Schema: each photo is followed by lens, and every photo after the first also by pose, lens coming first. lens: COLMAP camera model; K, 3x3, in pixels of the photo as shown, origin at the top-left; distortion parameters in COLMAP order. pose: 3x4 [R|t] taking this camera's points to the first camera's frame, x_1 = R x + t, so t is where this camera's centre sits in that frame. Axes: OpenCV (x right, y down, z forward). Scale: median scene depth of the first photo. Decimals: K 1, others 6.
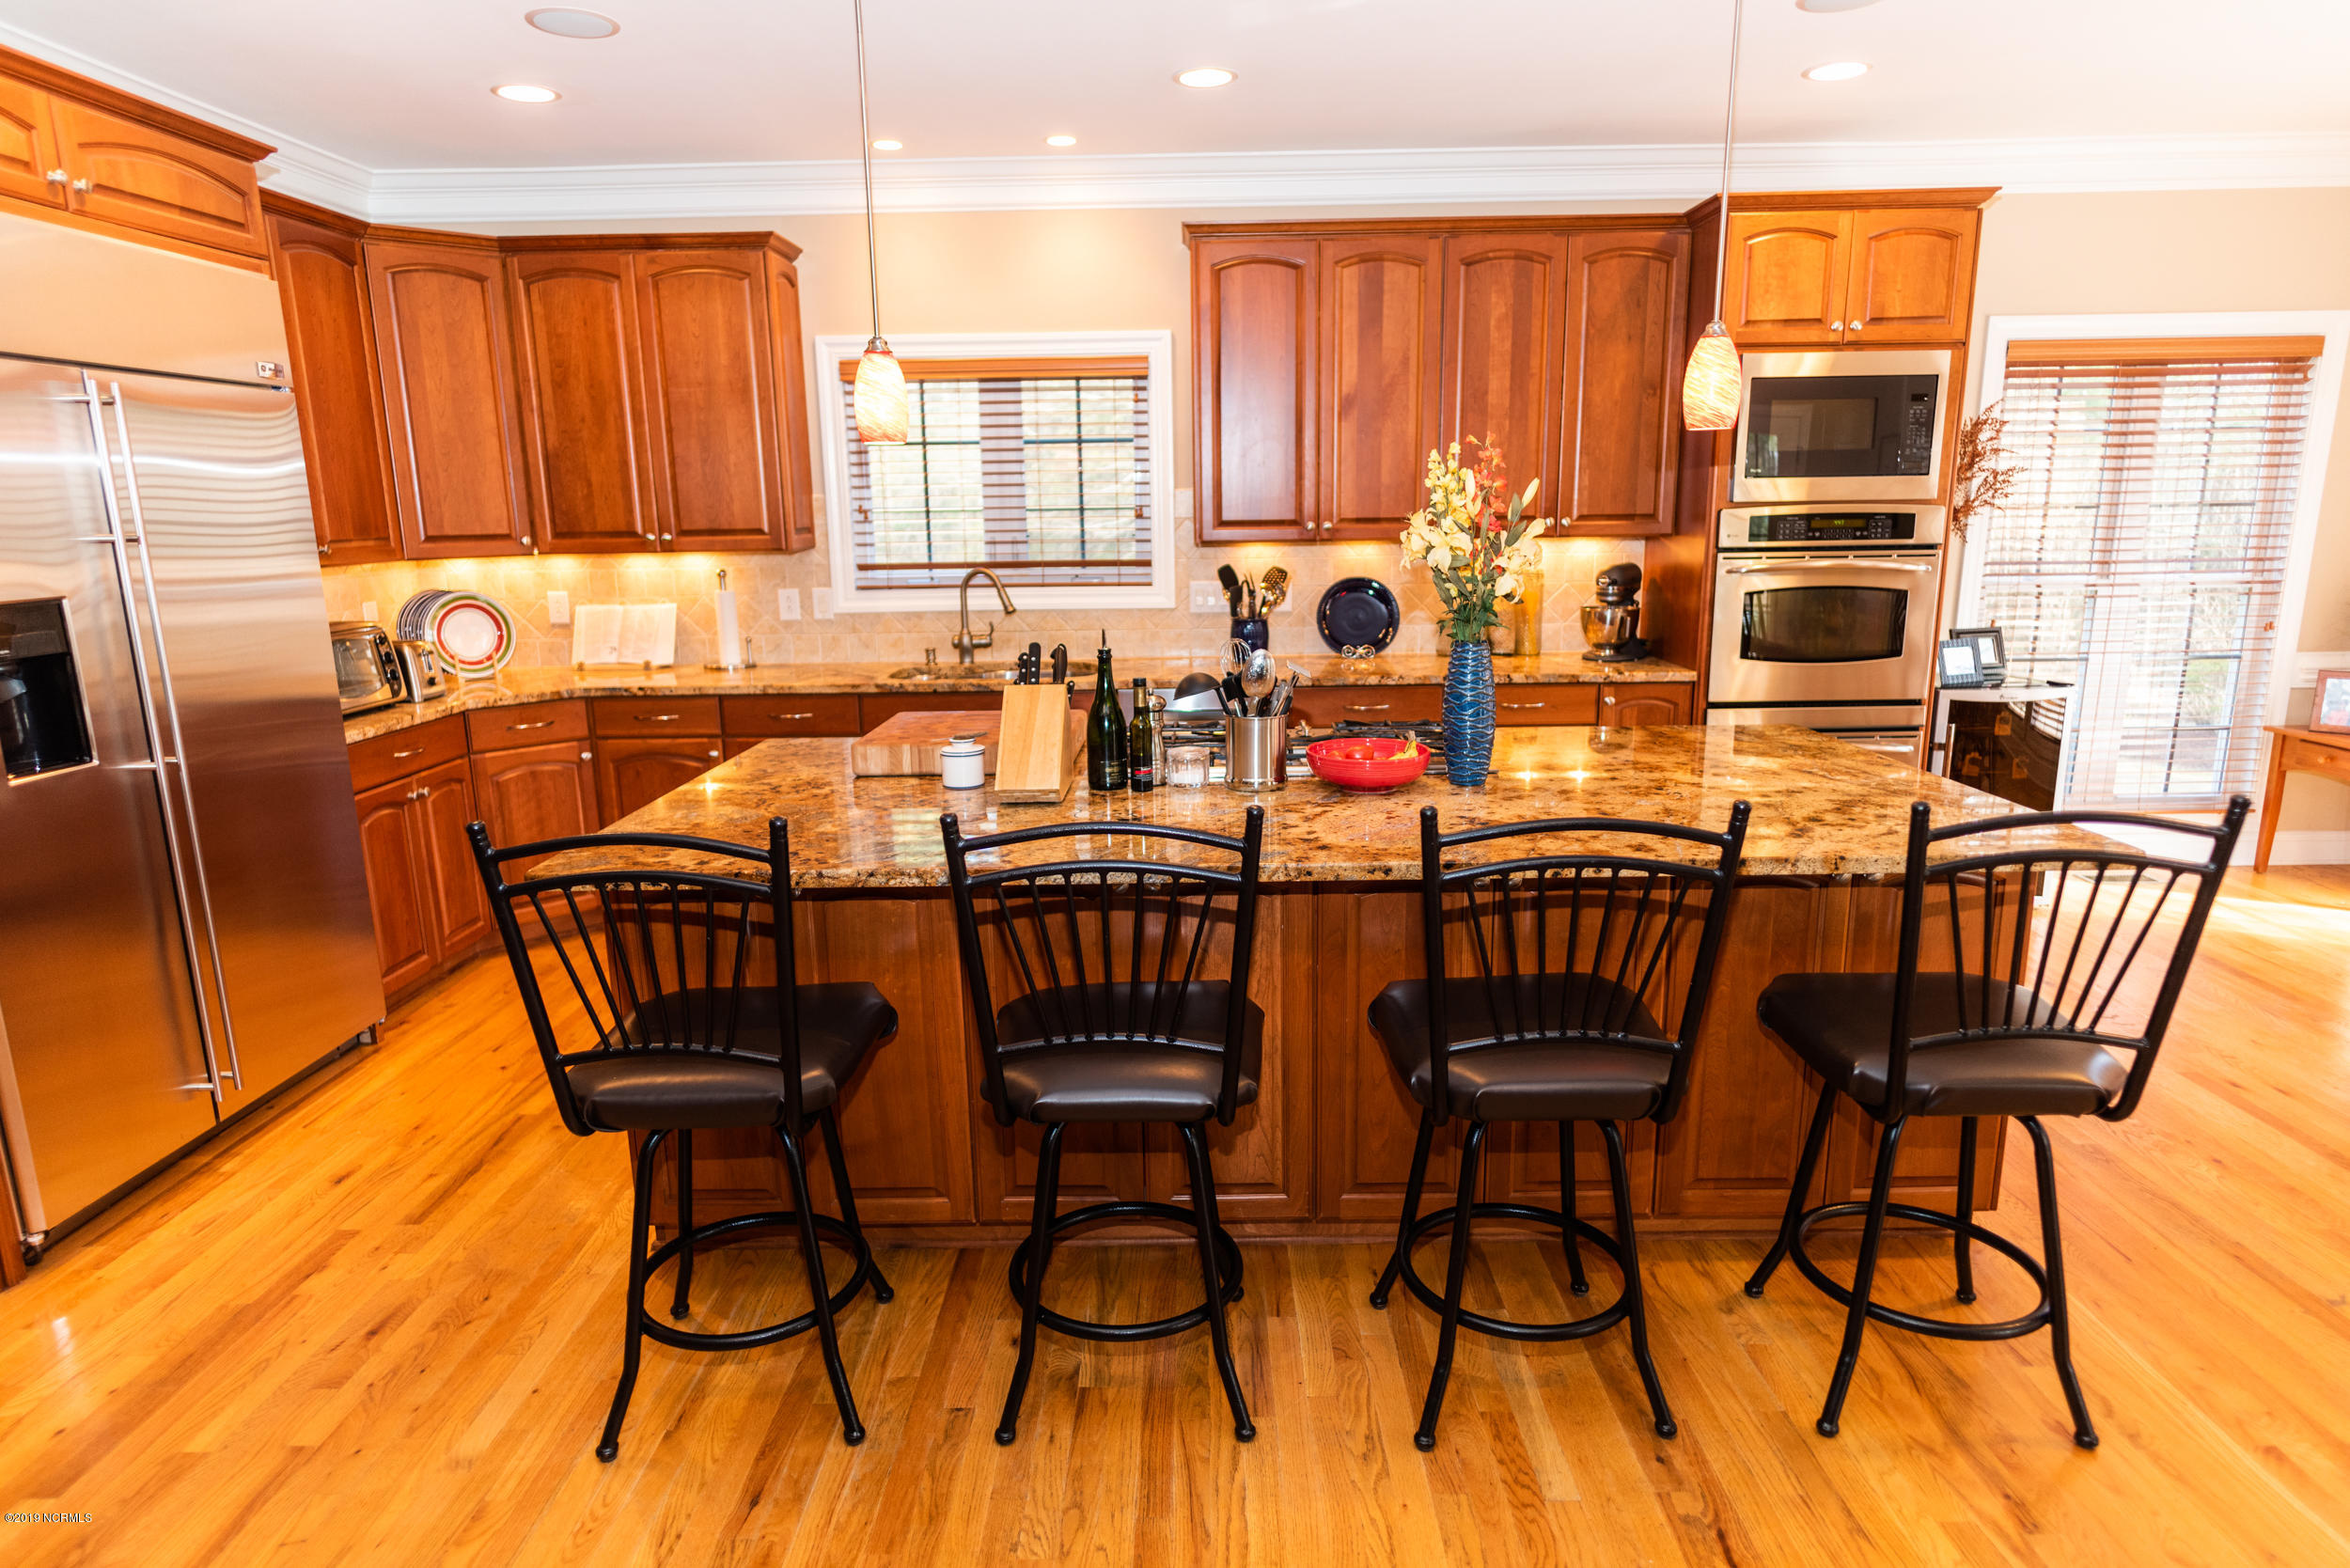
lens RADIAL K [[1350.8, 0, 1162.7], [0, 1350.8, 791.9], [0, 0, 1]] dist [-0.000073, -0.001259]
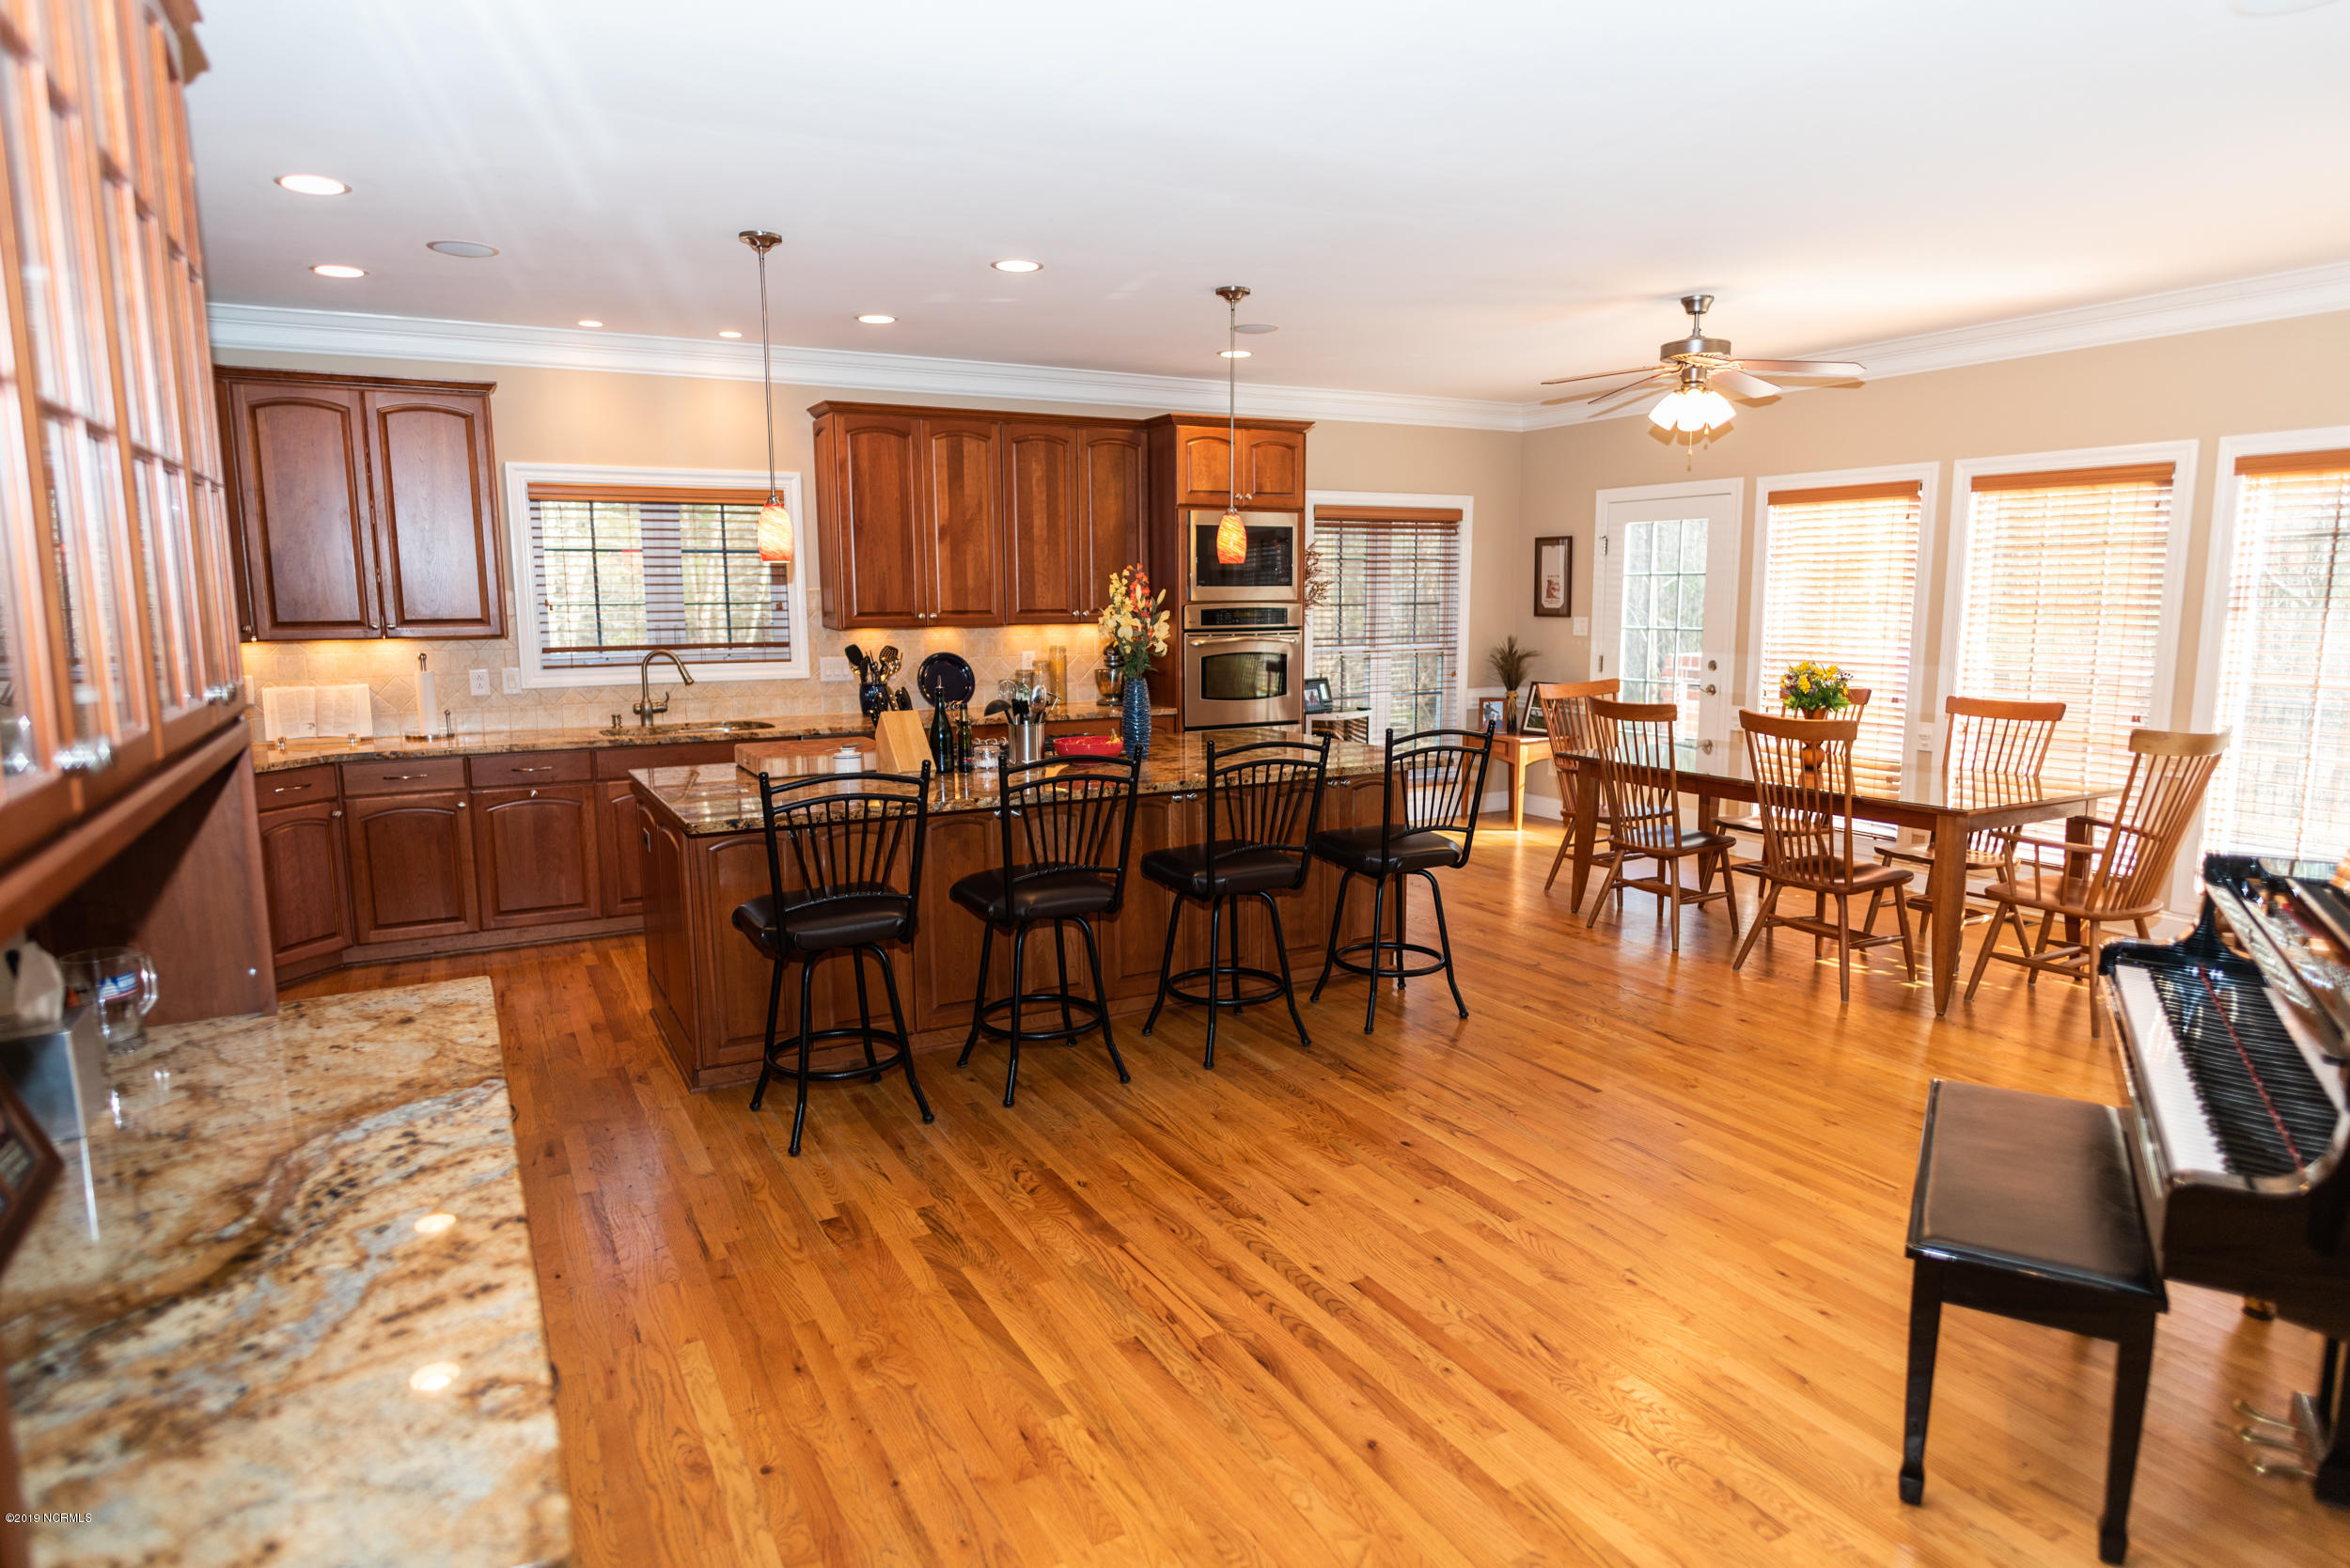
lens RADIAL K [[1350.8, 0, 1159.5], [0, 1350.8, 781.8], [0, 0, 1]] dist [-0.000073, -0.001259]
pose [[0.877593, -0.058579, 0.475813, -0.338297], [0.094211, 0.994227, -0.051359, 0.067480], [-0.470058, 0.089899, 0.878045, -0.322599]]
